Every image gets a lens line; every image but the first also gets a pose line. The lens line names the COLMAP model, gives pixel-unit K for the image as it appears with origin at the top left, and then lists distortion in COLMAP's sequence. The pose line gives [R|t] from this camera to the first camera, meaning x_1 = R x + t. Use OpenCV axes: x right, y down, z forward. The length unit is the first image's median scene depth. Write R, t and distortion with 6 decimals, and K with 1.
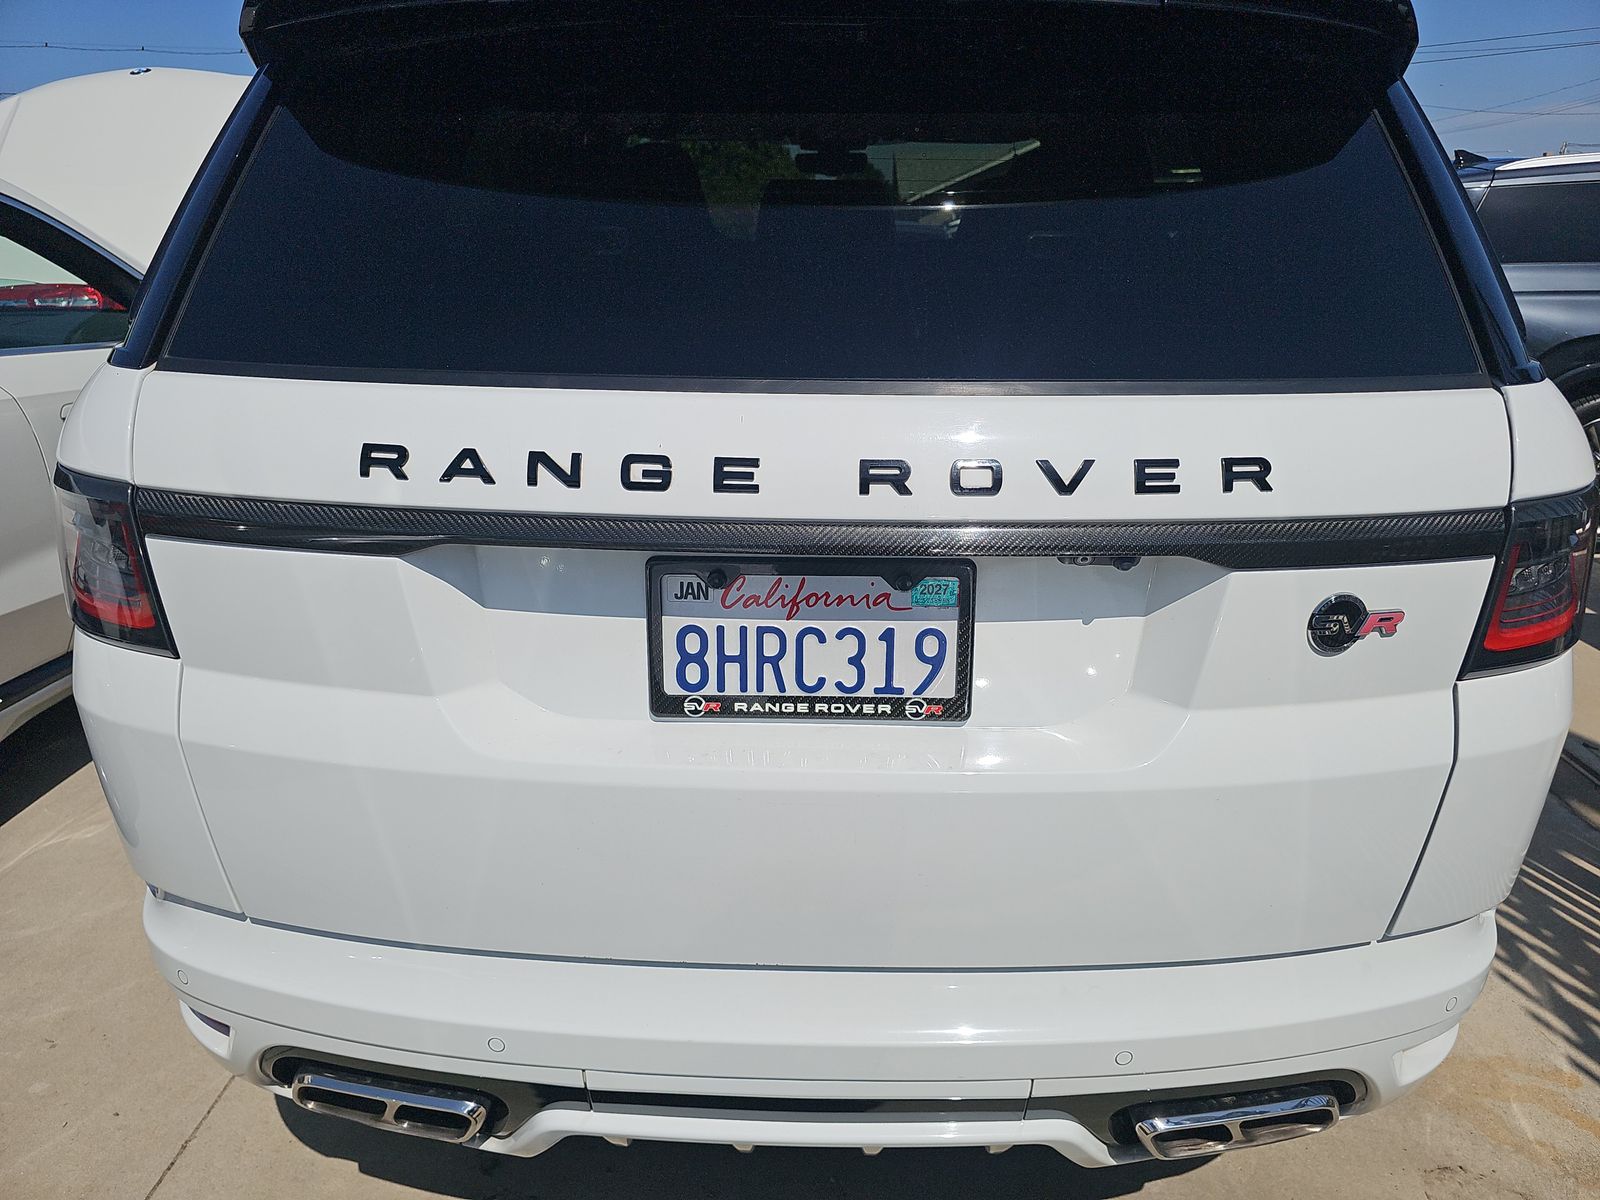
lens RADIAL K [[1065.5, 0, 809.0], [0, 1065.5, 591.4], [0, 0, 1]] dist [0.023418, -0.017735]
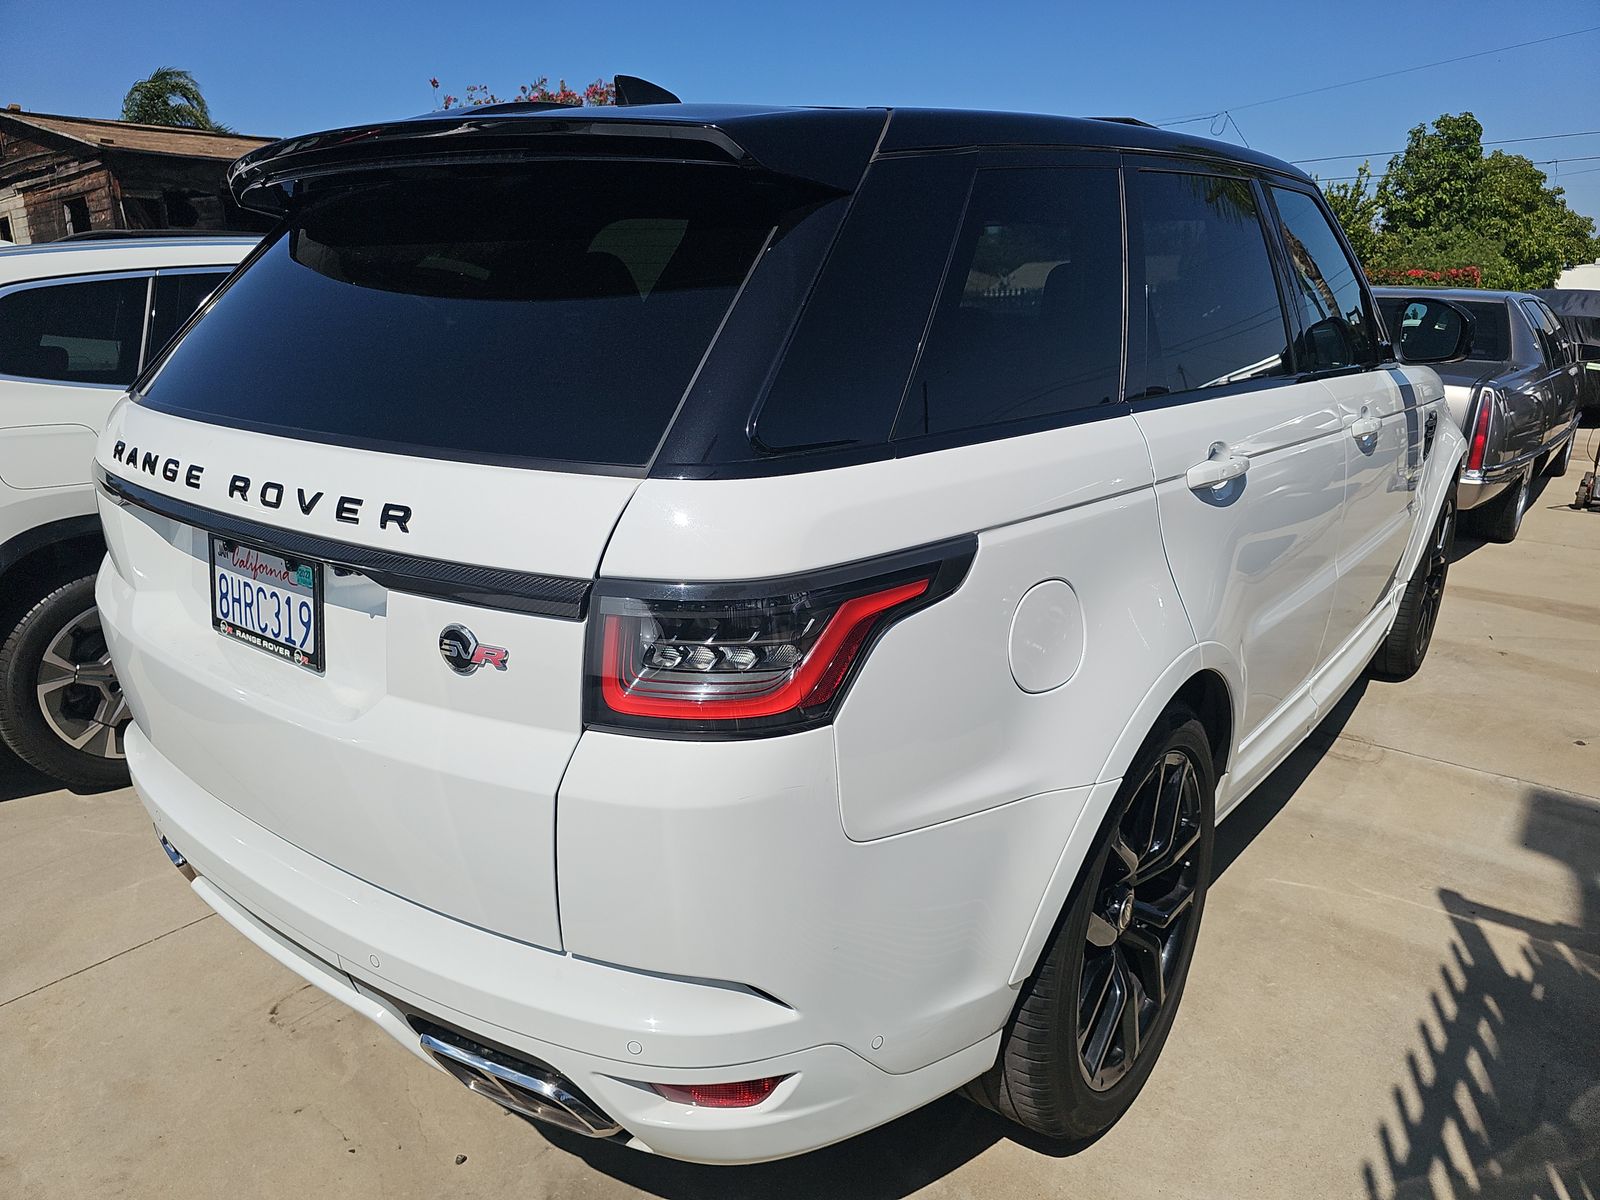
lens RADIAL K [[1065.5, 0, 804.8], [0, 1065.5, 605.3], [0, 0, 1]] dist [0.023418, -0.017735]
pose [[0.809883, 0.171622, -0.560924, 1.464650], [-0.206212, 0.978506, 0.001650, -0.101303], [0.549150, 0.114333, 0.827866, 0.178035]]
